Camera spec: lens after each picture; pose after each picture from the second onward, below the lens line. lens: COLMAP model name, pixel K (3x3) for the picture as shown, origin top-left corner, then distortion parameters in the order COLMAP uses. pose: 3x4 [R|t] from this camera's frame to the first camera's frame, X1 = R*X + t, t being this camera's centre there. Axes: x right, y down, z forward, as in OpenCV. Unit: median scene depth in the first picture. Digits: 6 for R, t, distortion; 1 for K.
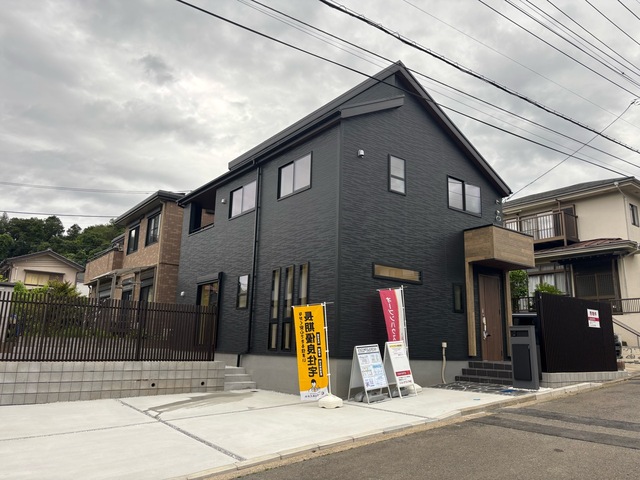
lens RADIAL K [[487.3, 0, 320.5], [0, 487.3, 231.1], [0, 0, 1]] dist [0.023318, -0.007398]
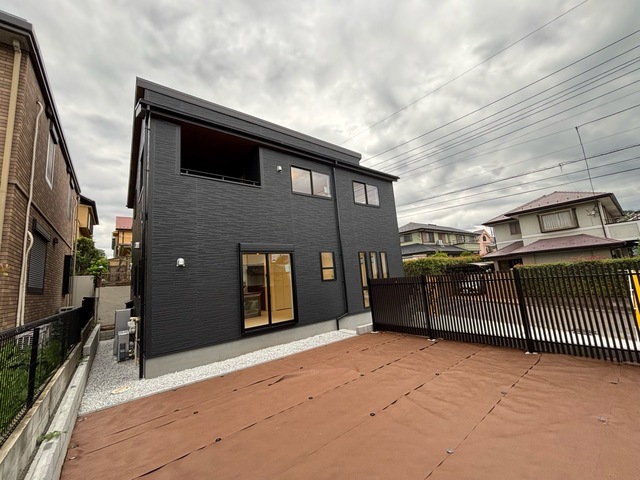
lens RADIAL K [[259.9, 0, 316.6], [0, 259.9, 238.8], [0, 0, 1]] dist [-0.000558, 0.000111]
pose [[-0.004855, 0.127764, 0.991793, -0.829191], [-0.151137, 0.980317, -0.127026, 0.152610], [-0.988501, -0.150514, 0.014550, 1.093040]]
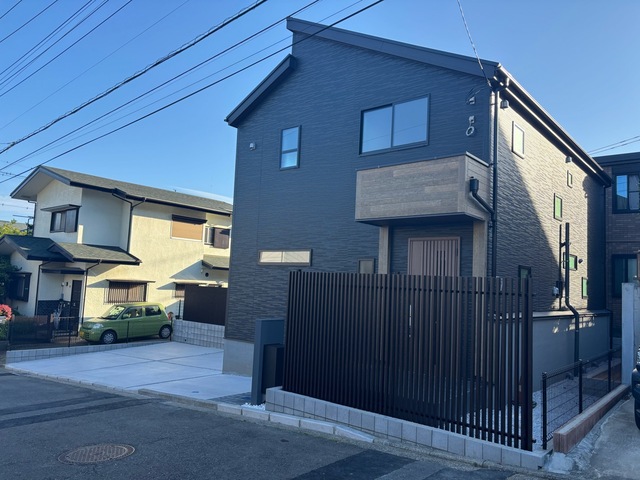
lens RADIAL K [[487.3, 0, 320.5], [0, 487.3, 231.1], [0, 0, 1]] dist [0.023318, -0.007398]
pose [[0.213049, -0.121184, -0.969497, 0.980761], [0.183265, 0.979623, -0.082177, 0.115373], [0.959700, -0.160168, 0.230916, 0.778044]]
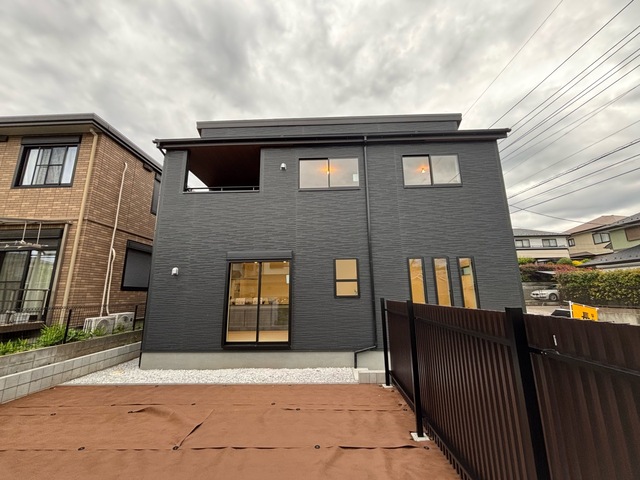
lens RADIAL K [[259.9, 0, 316.6], [0, 259.9, 238.8], [0, 0, 1]] dist [-0.000558, 0.000111]
pose [[0.638624, 0.125236, 0.759260, -0.591404], [-0.149205, 0.988096, -0.037483, 0.086074], [-0.754915, -0.089348, 0.649707, 0.793185]]
